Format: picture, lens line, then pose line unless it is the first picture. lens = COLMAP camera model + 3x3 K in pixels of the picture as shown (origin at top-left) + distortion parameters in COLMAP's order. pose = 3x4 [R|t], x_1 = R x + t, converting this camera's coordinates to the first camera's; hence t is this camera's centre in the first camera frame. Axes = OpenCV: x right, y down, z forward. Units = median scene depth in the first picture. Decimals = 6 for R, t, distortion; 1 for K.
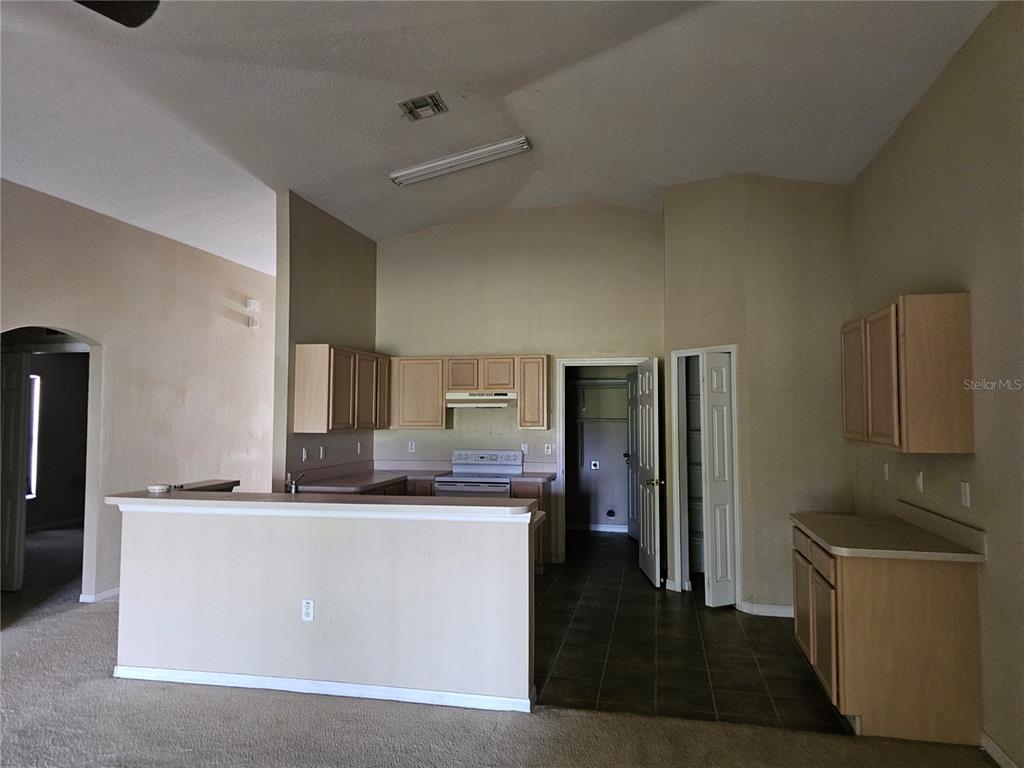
lens RADIAL K [[684.4, 0, 513.2], [0, 684.4, 384.4], [0, 0, 1]] dist [0.035924, -0.019700]
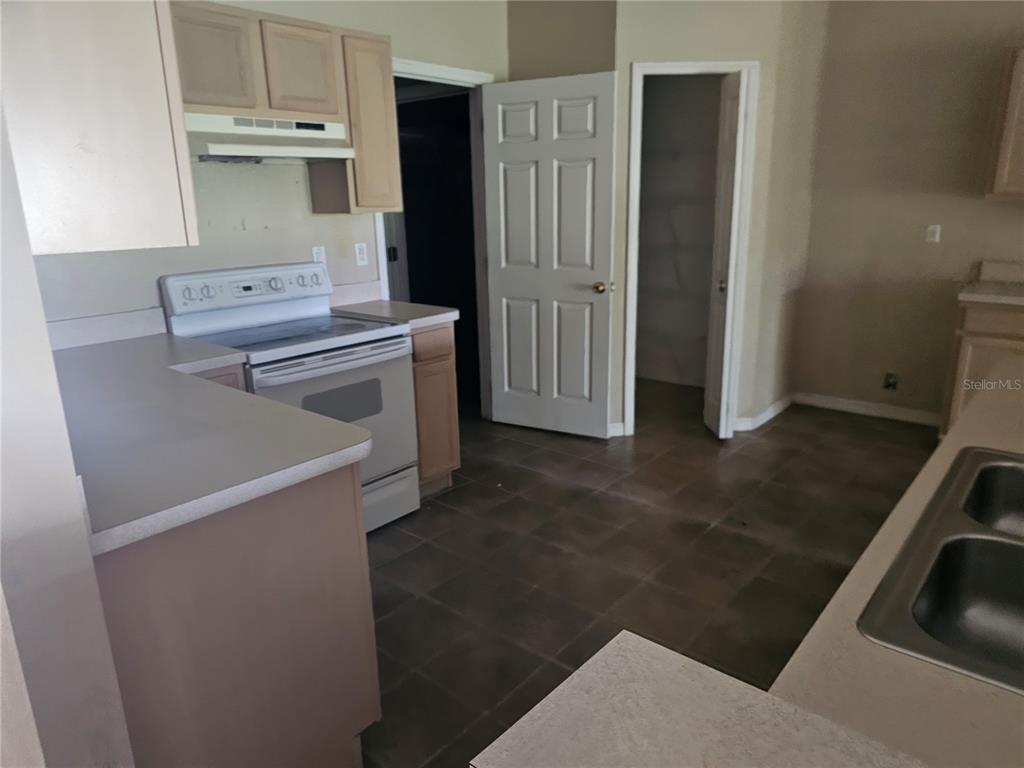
lens RADIAL K [[725.4, 0, 511.2], [0, 725.4, 384.7], [0, 0, 1]] dist [-0.005638, -0.000909]
pose [[0.470423, -0.231070, 0.851651, -0.360604], [-0.017745, 0.962435, 0.270930, 0.043365], [-0.882263, -0.142564, 0.448652, 0.675034]]
